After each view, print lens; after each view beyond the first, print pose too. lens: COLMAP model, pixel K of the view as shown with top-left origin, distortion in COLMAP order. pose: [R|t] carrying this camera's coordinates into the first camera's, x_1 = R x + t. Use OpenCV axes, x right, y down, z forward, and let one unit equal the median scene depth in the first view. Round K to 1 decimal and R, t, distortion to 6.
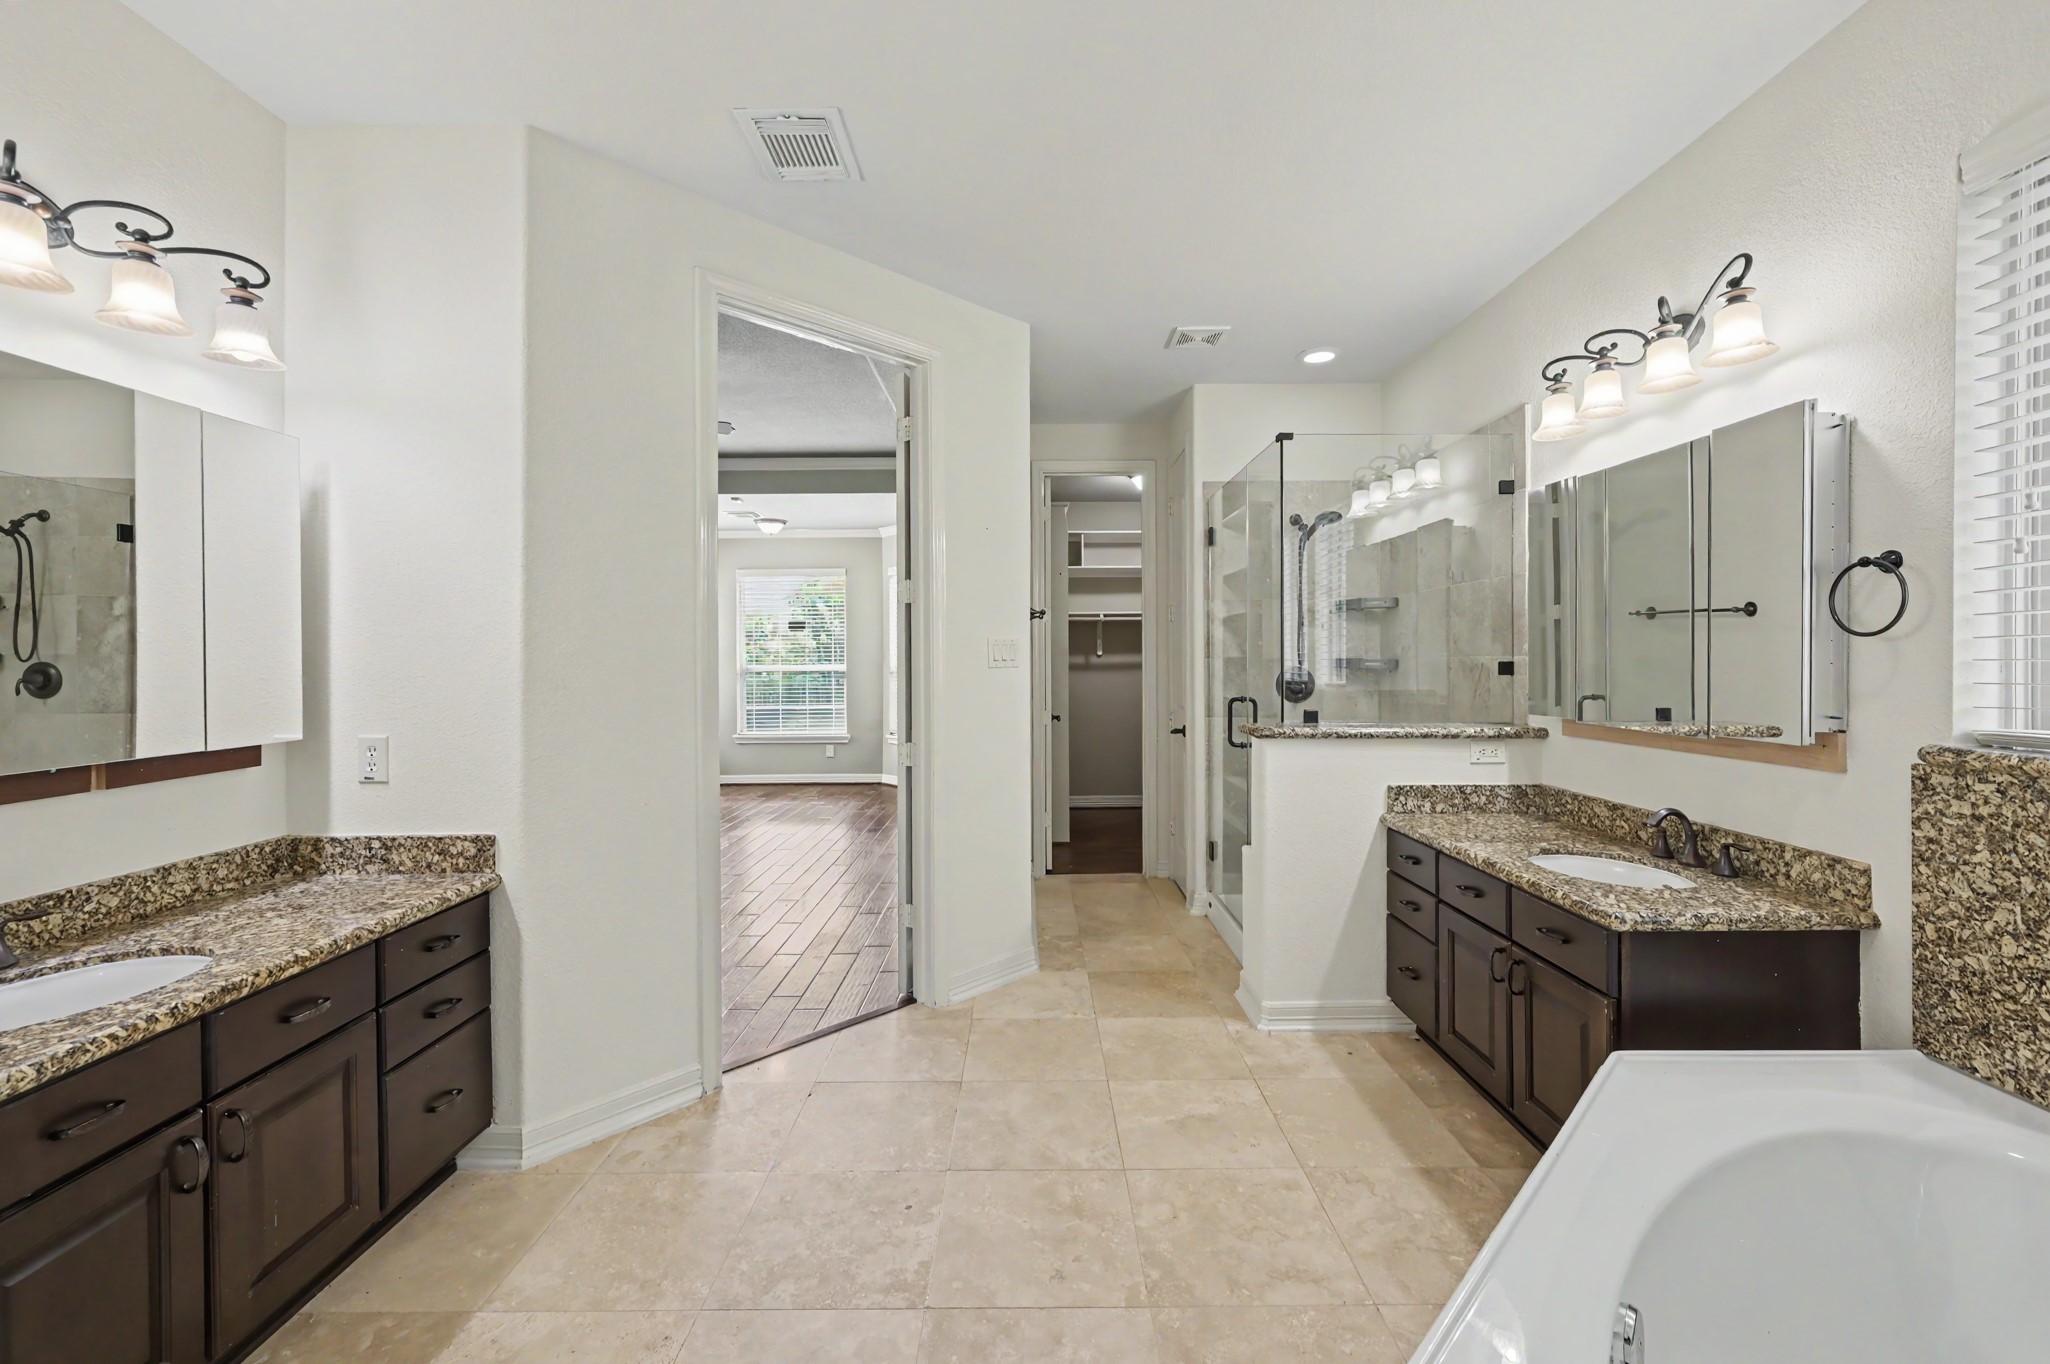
lens RADIAL K [[827.0, 0, 1022.7], [0, 827.0, 665.3], [0, 0, 1]] dist [0.000755, 0.000116]
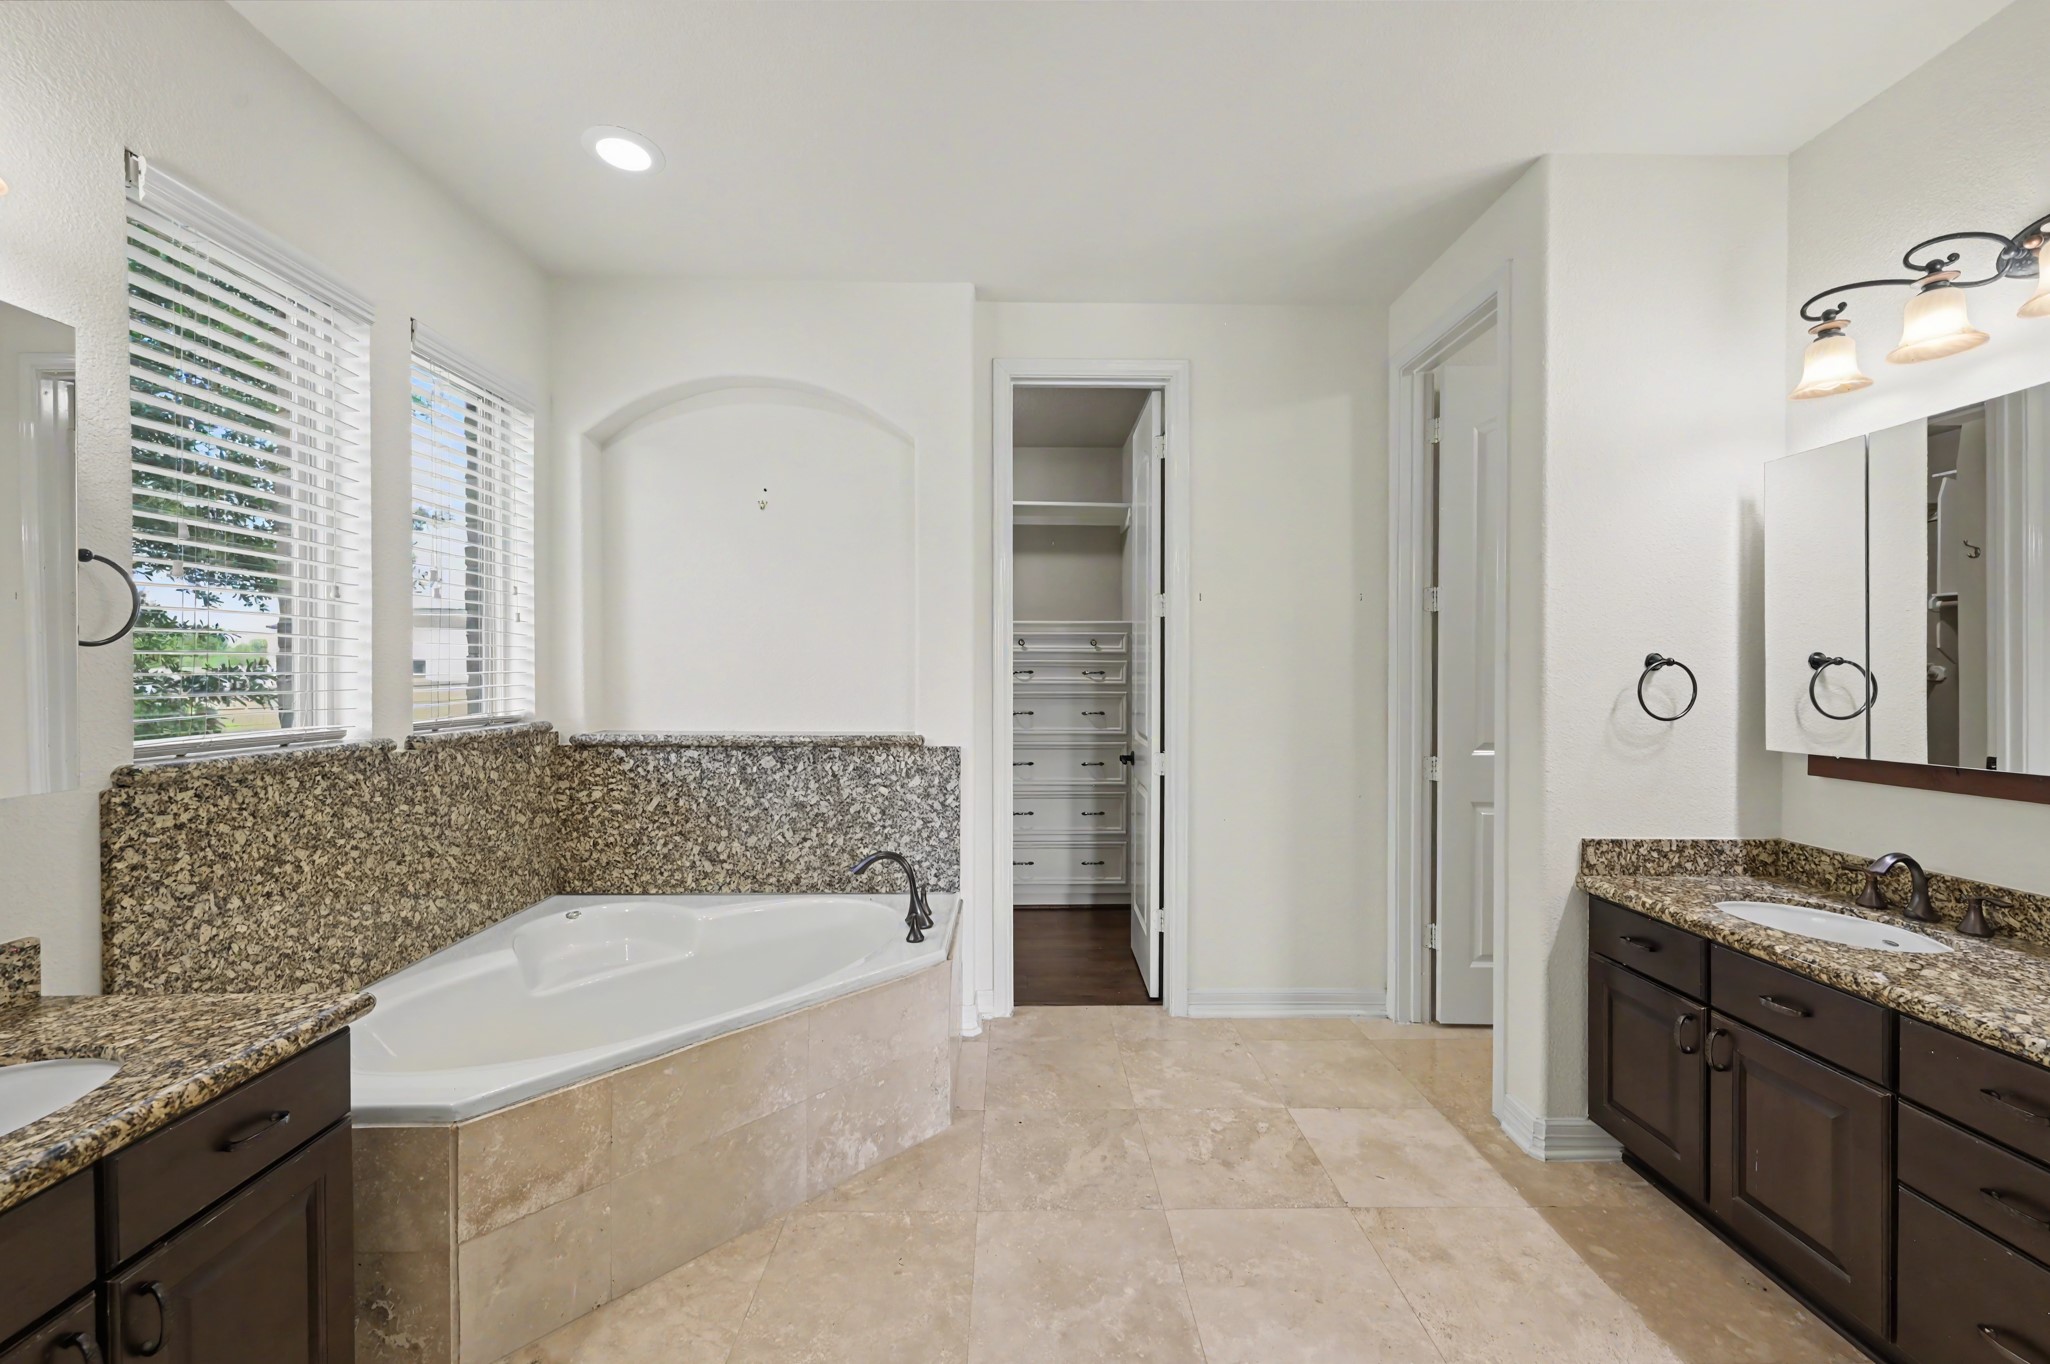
lens RADIAL K [[812.4, 0, 1028.7], [0, 812.4, 679.4], [0, 0, 1]] dist [-0.000393, -0.000091]
pose [[-0.999527, 0.003538, -0.030540, 0.110612], [0.003055, 0.999870, 0.015842, -0.012402], [0.030592, 0.015741, -0.999408, 1.908347]]
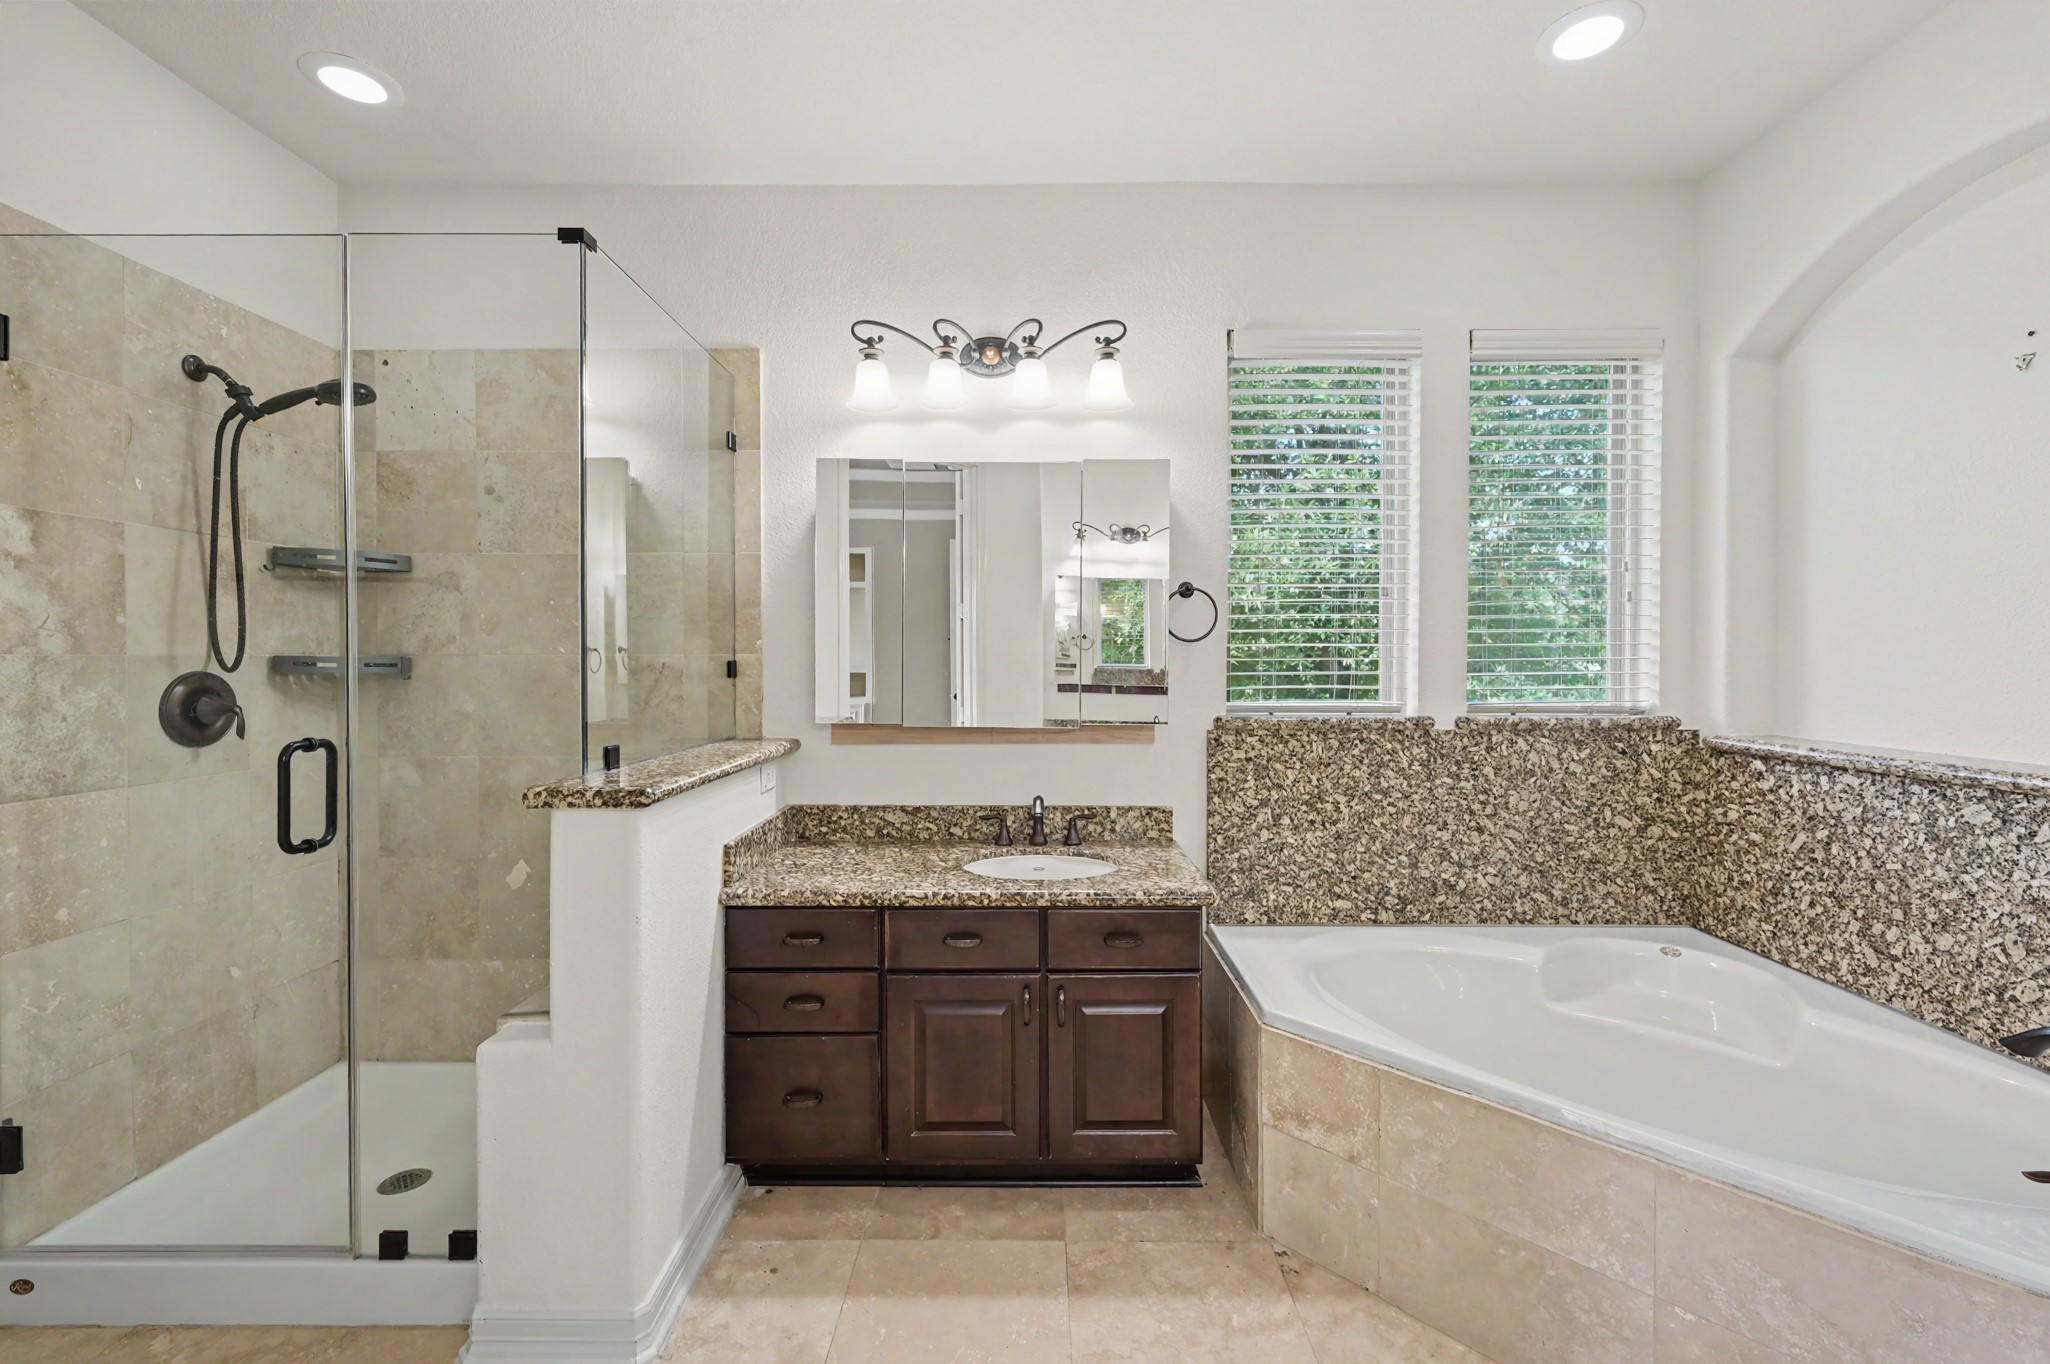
lens RADIAL K [[853.9, 0, 1032.4], [0, 853.9, 665.1], [0, 0, 1]] dist [-0.000360, -0.000363]
pose [[-0.001713, -0.005013, 0.999986, -0.436620], [0.005751, 0.999971, 0.005022, -0.005138], [-0.999982, 0.005760, -0.001684, 1.316157]]
